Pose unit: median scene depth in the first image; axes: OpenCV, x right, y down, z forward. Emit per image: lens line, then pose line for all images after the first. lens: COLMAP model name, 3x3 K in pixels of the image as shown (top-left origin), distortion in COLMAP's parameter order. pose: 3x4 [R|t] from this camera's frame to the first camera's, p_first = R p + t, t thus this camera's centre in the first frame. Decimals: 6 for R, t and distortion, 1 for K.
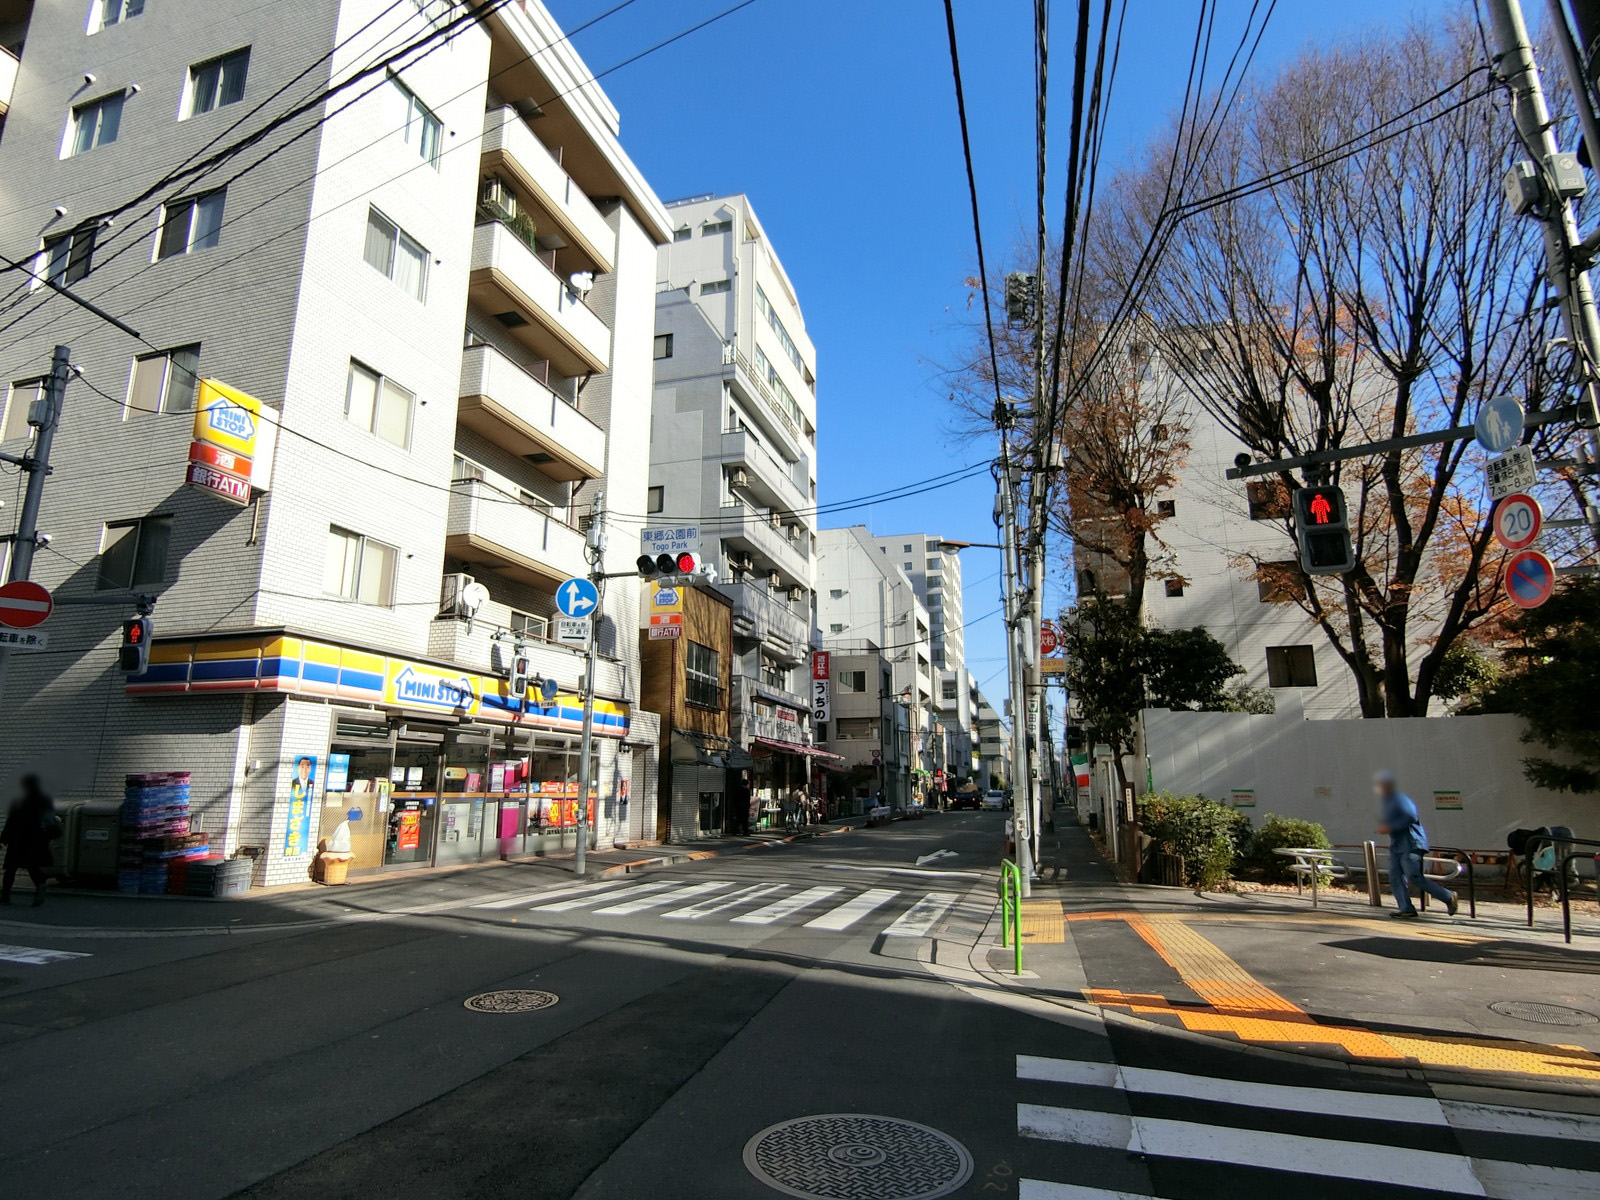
lens RADIAL K [[902.7, 0, 800.0], [0, 902.7, 600.0], [0, 0, 1]] dist [-0.001965, -0.000648]
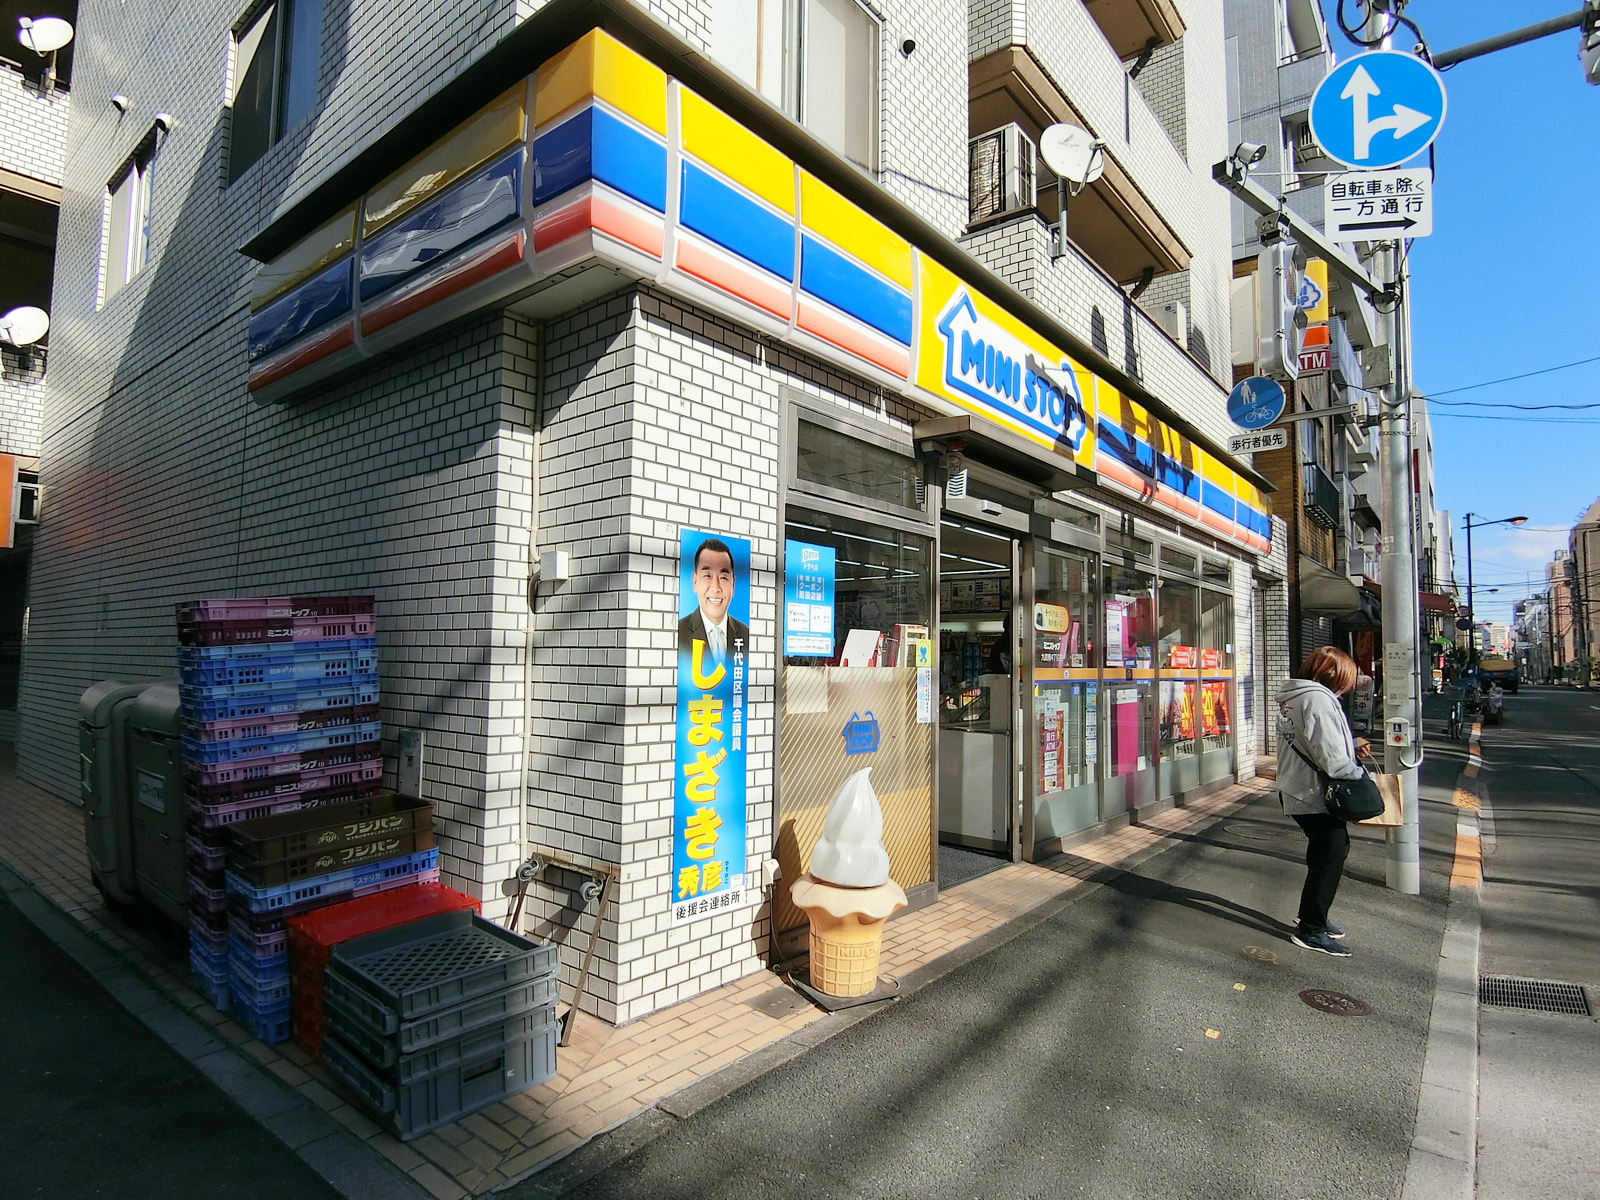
lens RADIAL K [[876.2, 0, 800.0], [0, 876.2, 600.0], [0, 0, 1]] dist [-0.000356, 0.000242]
pose [[0.933354, -0.014542, -0.358663, -0.426522], [0.064303, 0.989790, 0.127206, 0.158905], [0.353151, -0.141791, 0.924759, 0.756593]]
